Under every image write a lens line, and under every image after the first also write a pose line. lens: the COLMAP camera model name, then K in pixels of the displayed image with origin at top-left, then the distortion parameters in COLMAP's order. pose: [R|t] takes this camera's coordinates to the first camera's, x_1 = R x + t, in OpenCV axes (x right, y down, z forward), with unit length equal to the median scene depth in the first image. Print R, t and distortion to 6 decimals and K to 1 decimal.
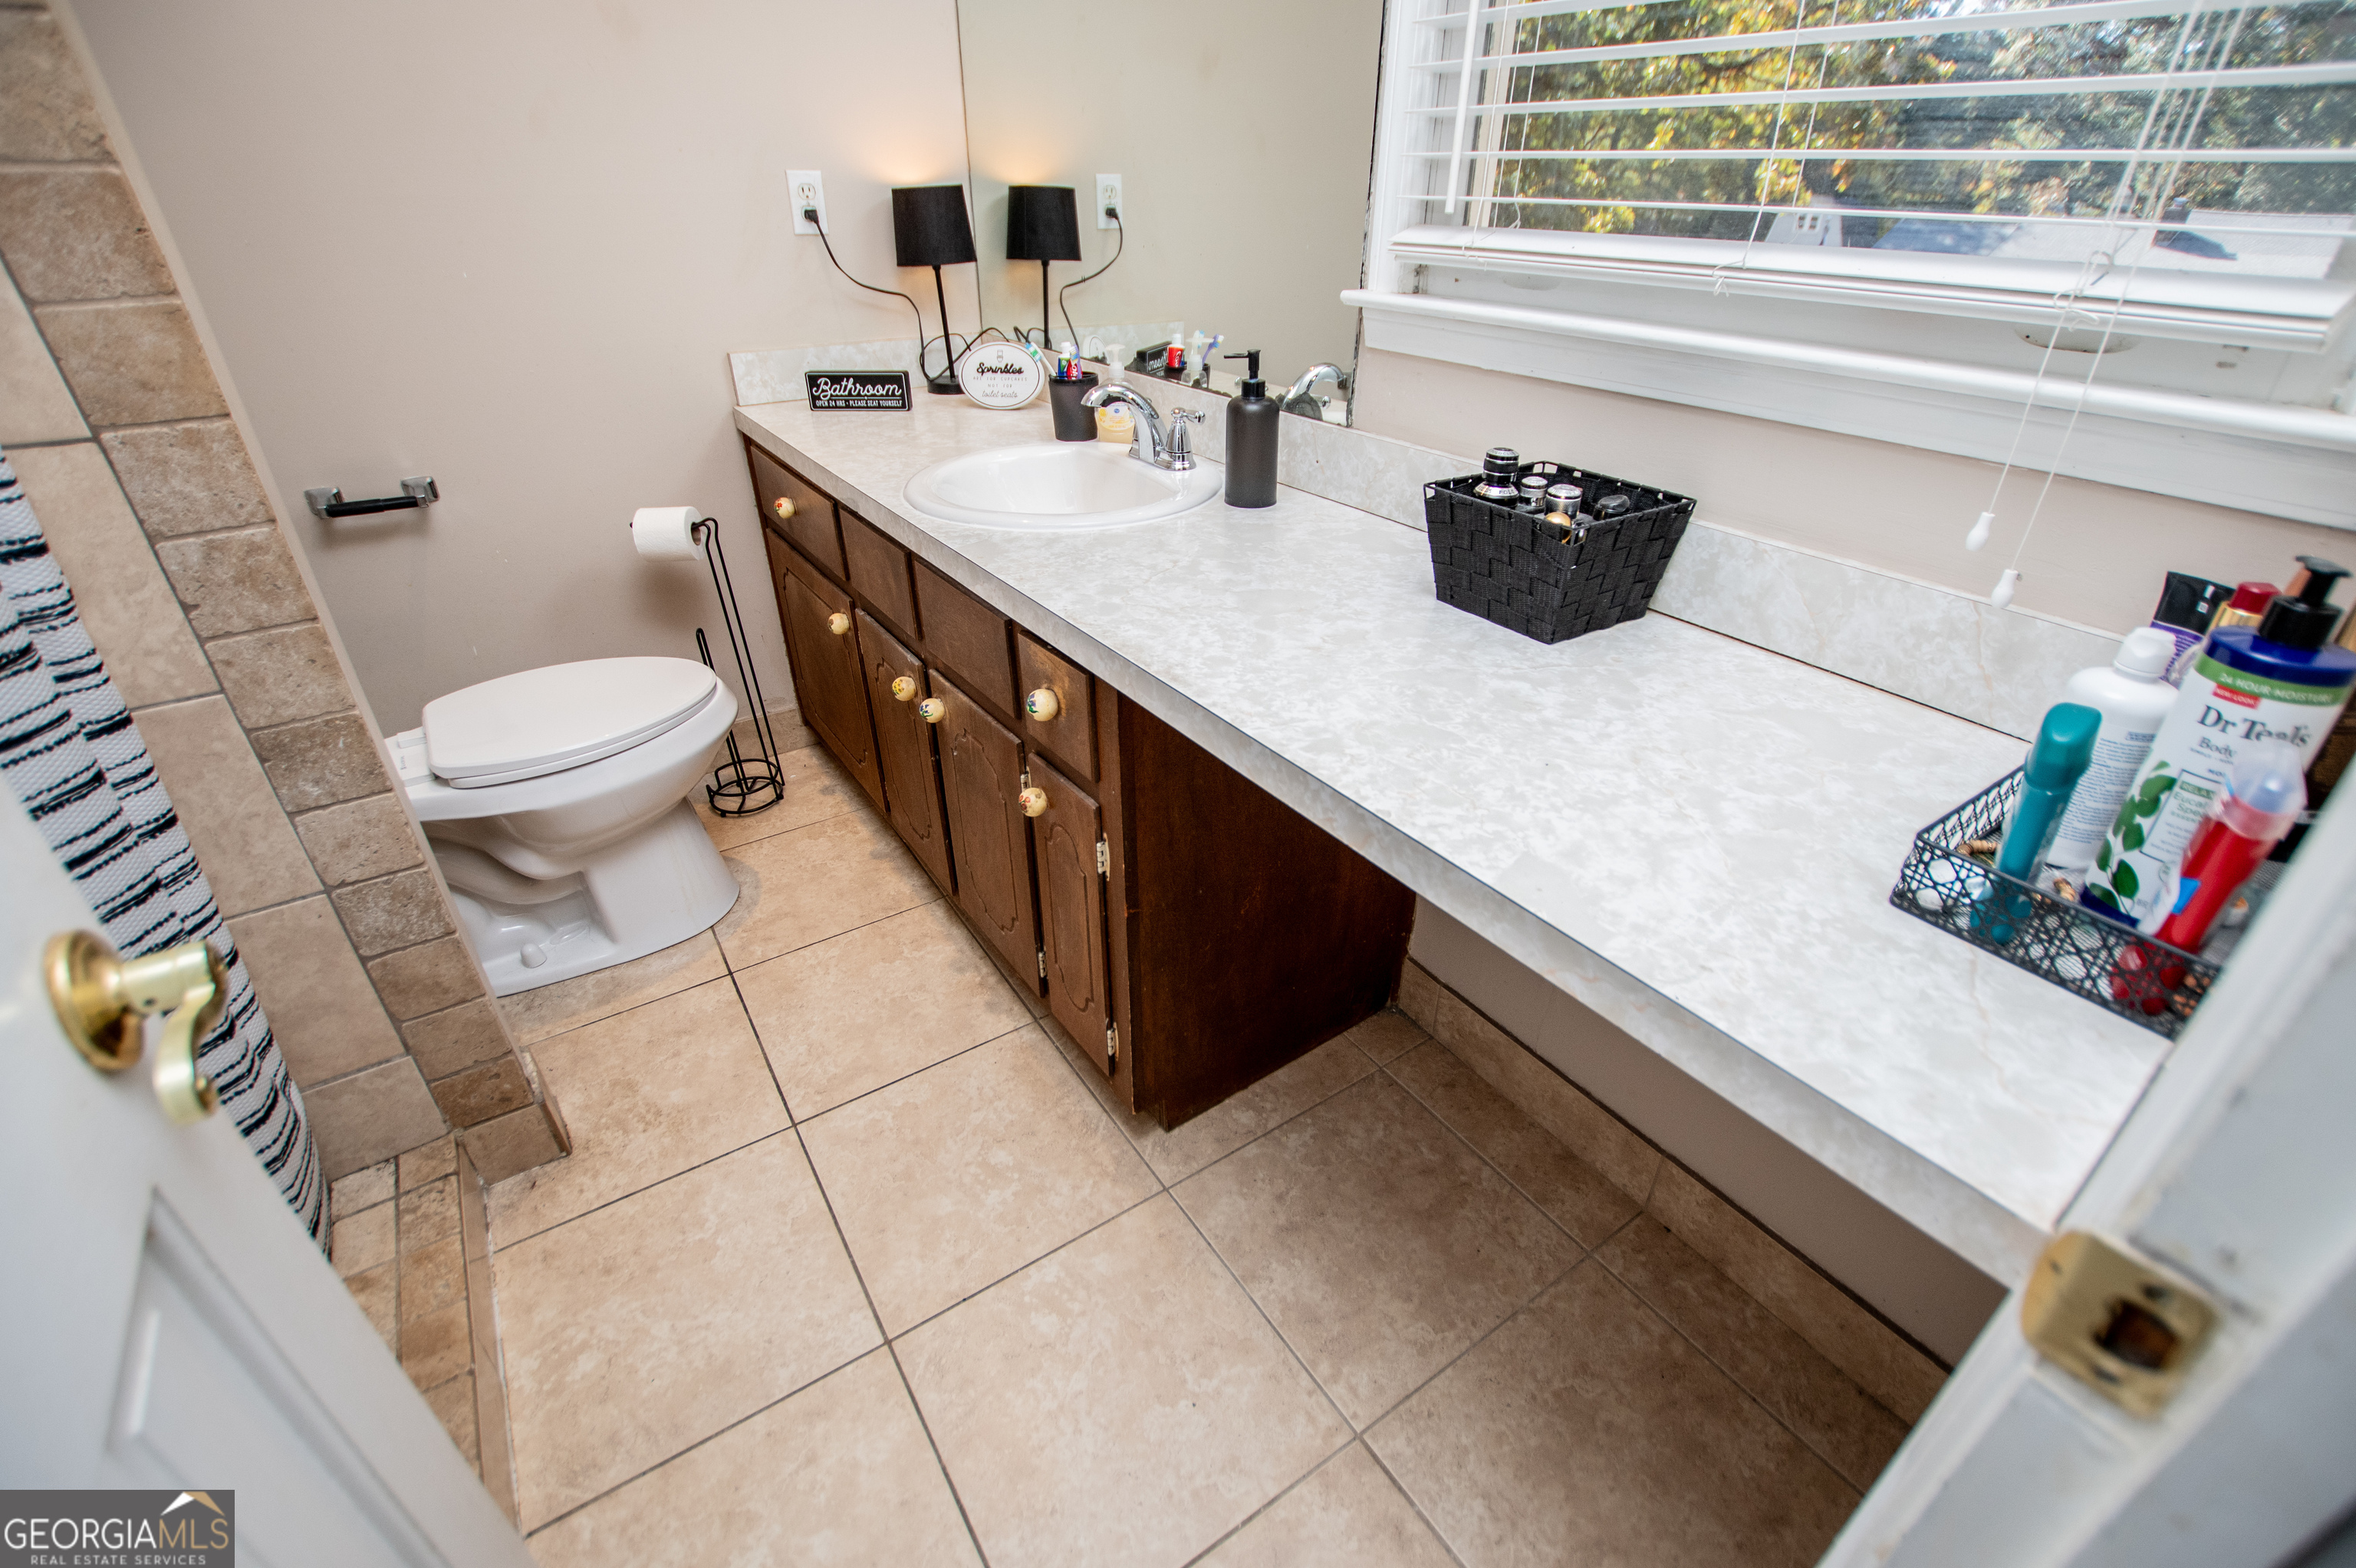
lens RADIAL K [[1050.3, 0, 1182.6], [0, 1050.3, 788.0], [0, 0, 1]] dist [-0.037278, 0.007567]
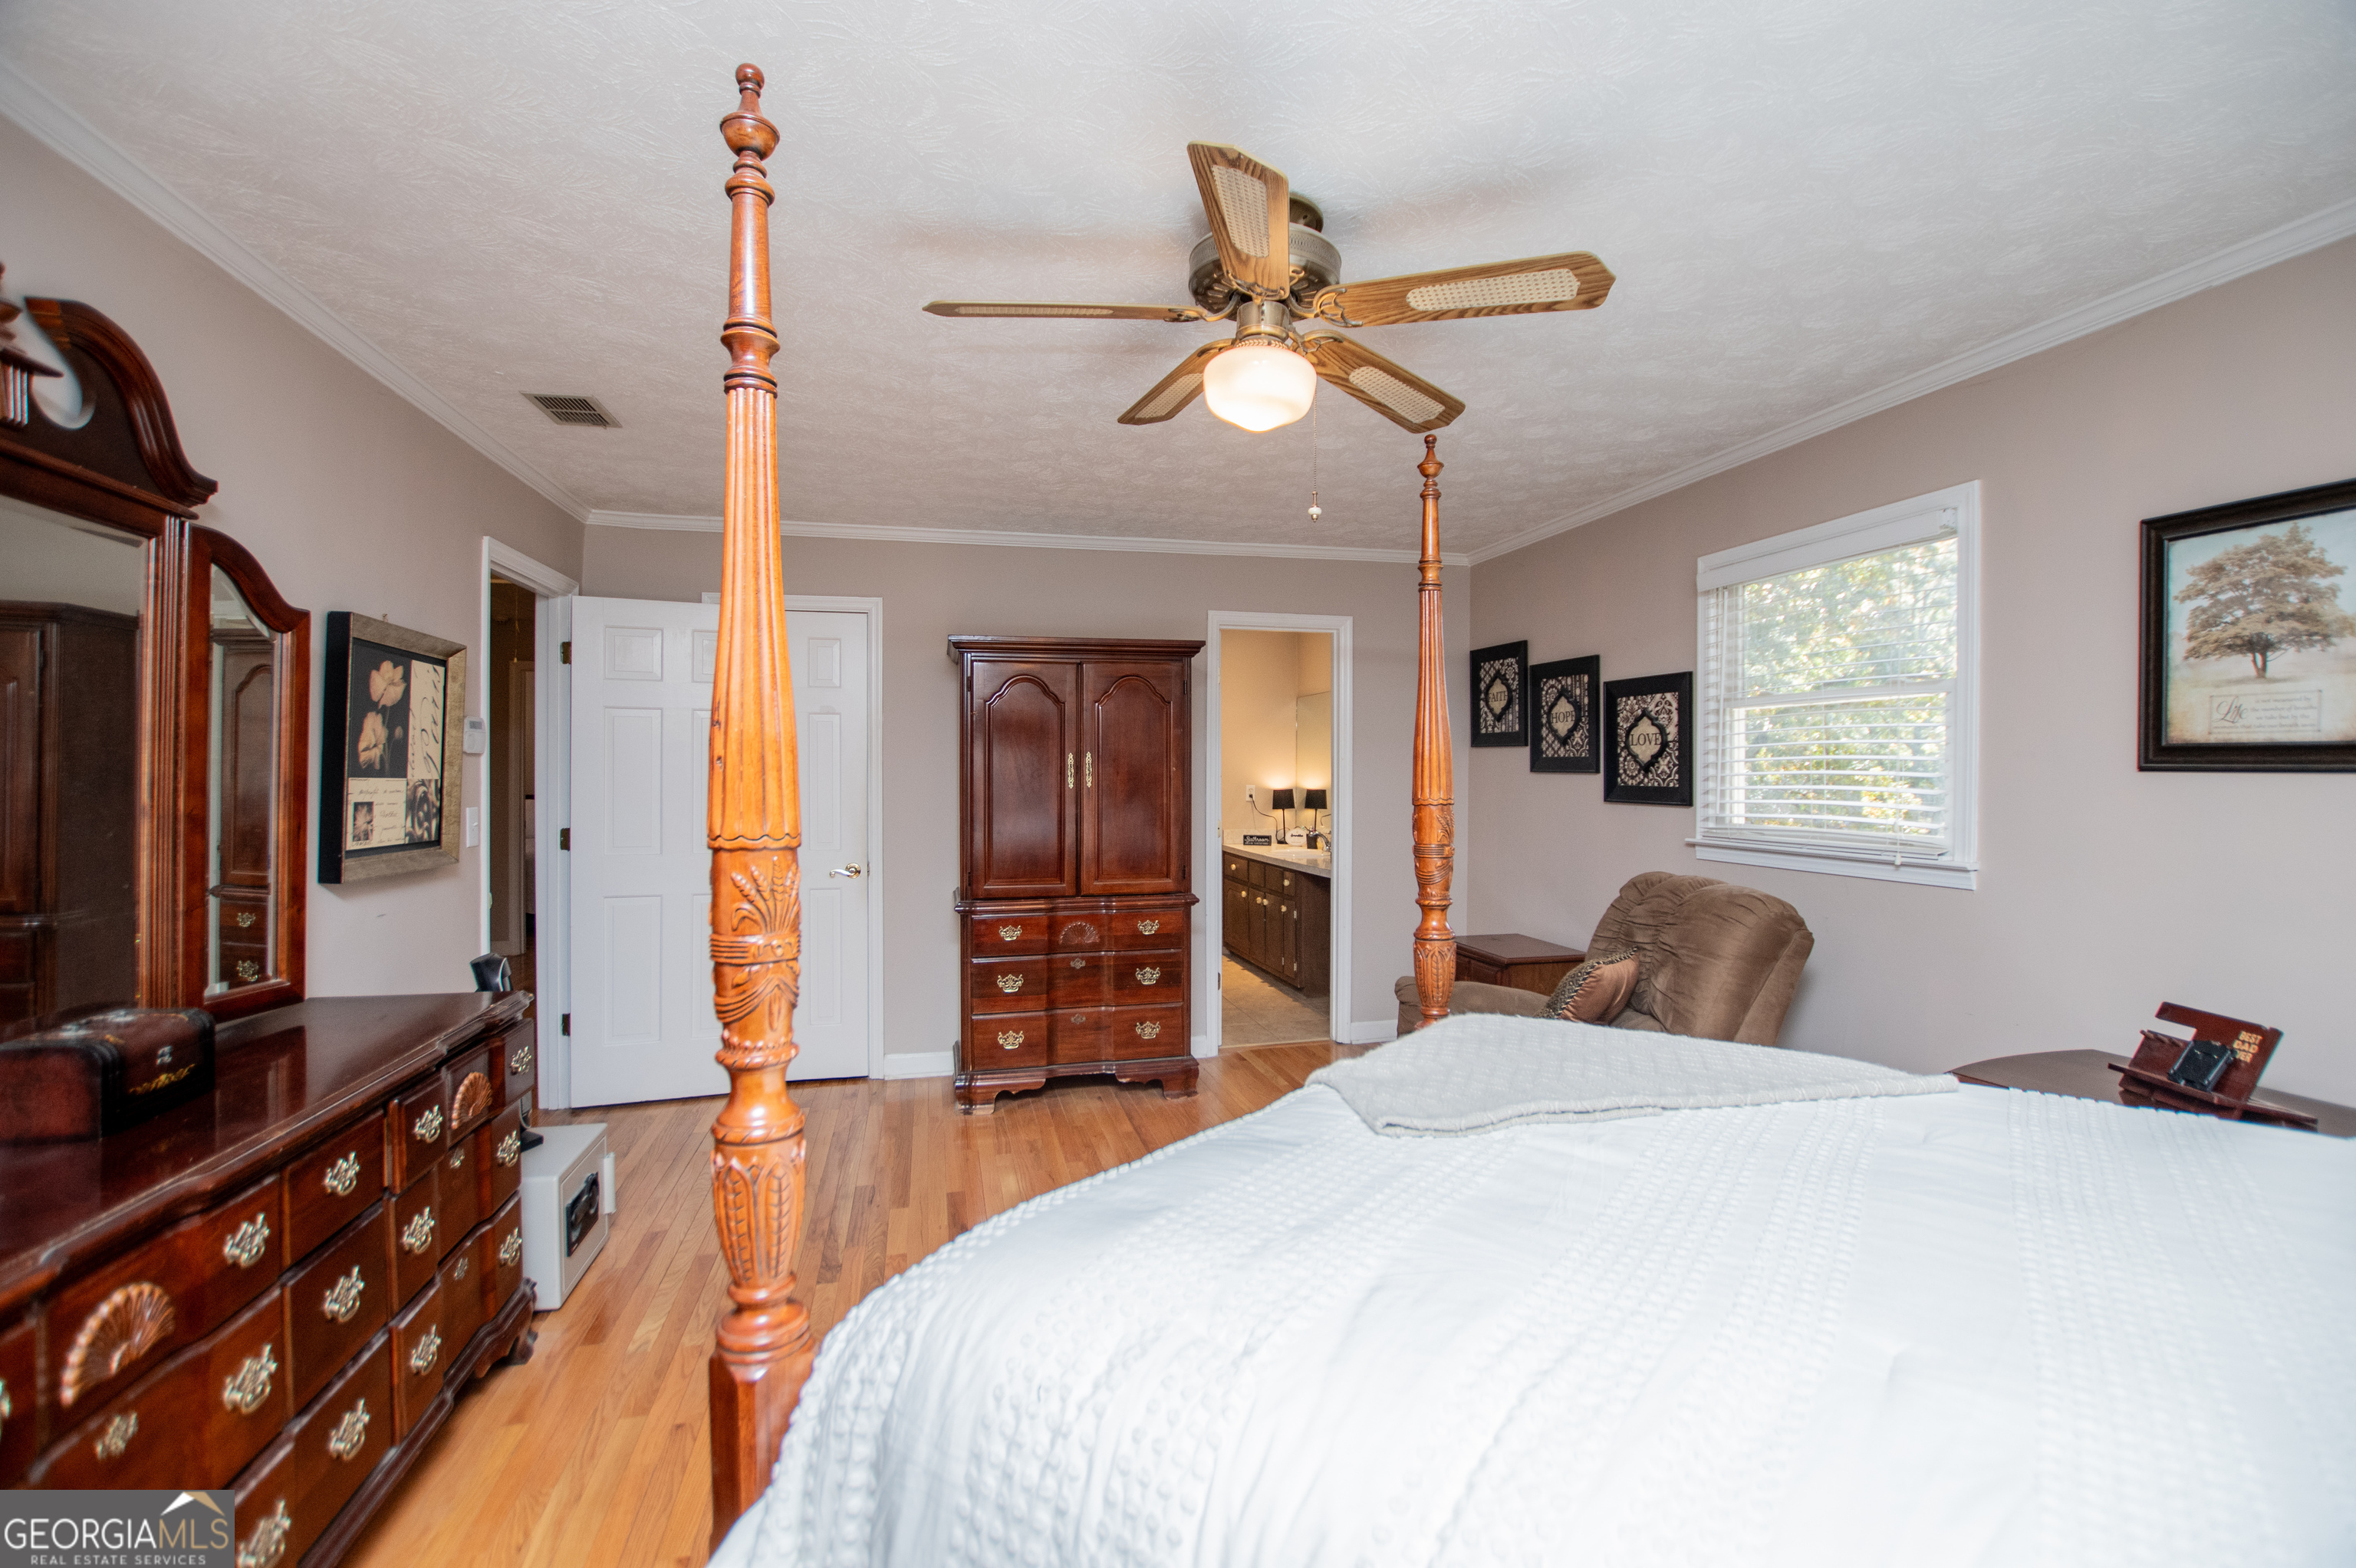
lens RADIAL K [[1050.3, 0, 1176.6], [0, 1050.3, 779.6], [0, 0, 1]] dist [-0.037278, 0.007567]
pose [[0.938942, 0.003199, -0.344061, 0.644635], [-0.178245, 0.859842, -0.478435, 1.171944], [0.294308, 0.510550, 0.807912, -2.022807]]
